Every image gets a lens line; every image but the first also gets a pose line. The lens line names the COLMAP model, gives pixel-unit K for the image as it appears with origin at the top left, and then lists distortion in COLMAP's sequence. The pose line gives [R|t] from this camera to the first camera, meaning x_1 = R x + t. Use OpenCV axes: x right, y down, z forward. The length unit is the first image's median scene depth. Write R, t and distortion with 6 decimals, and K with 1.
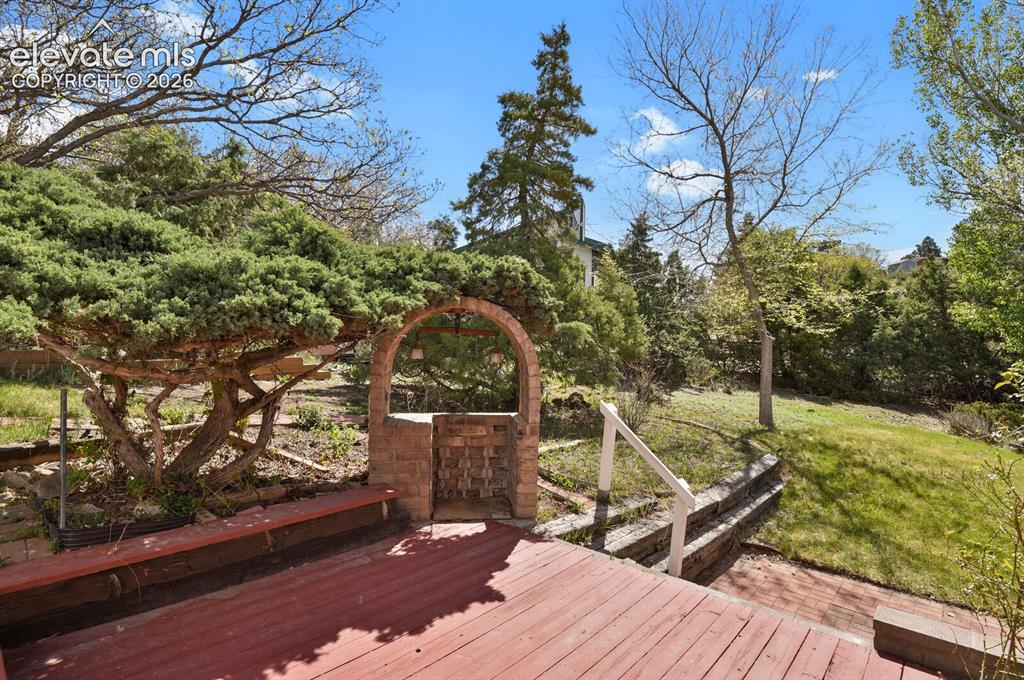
lens RADIAL K [[495.4, 0, 510.4], [0, 495.4, 340.0], [0, 0, 1]] dist [-0.021165, -0.004108]
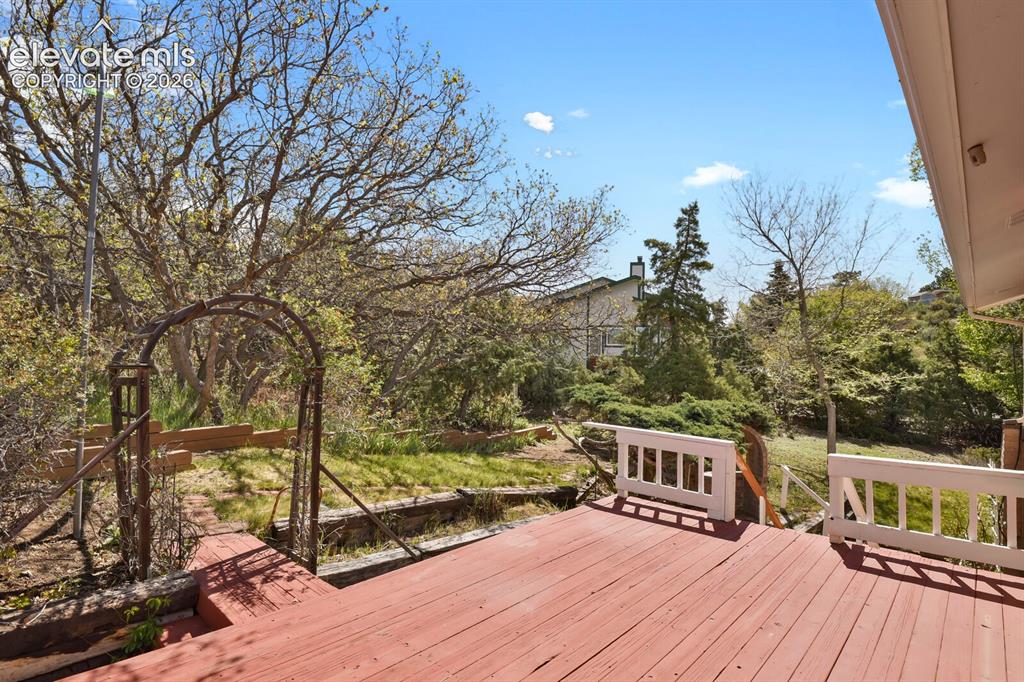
lens RADIAL K [[495.4, 0, 518.1], [0, 495.4, 344.9], [0, 0, 1]] dist [-0.021165, -0.004108]
pose [[0.999846, -0.000036, -0.017550, -0.313157], [-0.000630, 0.999280, -0.037936, -0.106873], [0.017539, 0.037941, 0.999126, -0.390407]]
